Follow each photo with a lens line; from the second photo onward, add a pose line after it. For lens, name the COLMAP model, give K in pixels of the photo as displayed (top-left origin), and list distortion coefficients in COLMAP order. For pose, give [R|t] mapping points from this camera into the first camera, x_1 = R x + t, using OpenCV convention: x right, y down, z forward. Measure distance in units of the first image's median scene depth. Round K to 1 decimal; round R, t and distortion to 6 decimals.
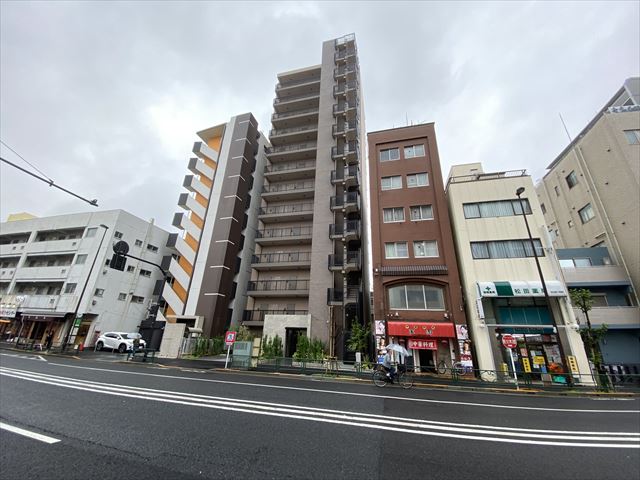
lens RADIAL K [[257.3, 0, 318.1], [0, 257.3, 240.0], [0, 0, 1]] dist [0.013363, -0.017144]
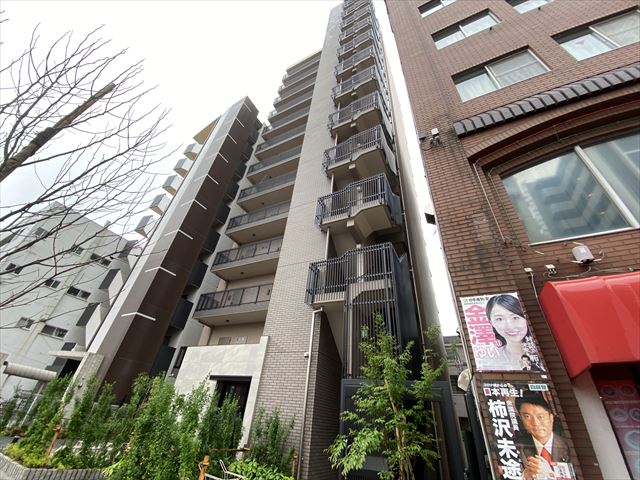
lens RADIAL K [[257.3, 0, 318.1], [0, 257.3, 240.0], [0, 0, 1]] dist [0.013363, -0.017144]
pose [[0.973951, -0.091250, -0.207590, 0.125001], [0.036255, 0.966346, -0.254679, 0.239805], [0.223843, 0.240519, 0.944481, 0.601748]]
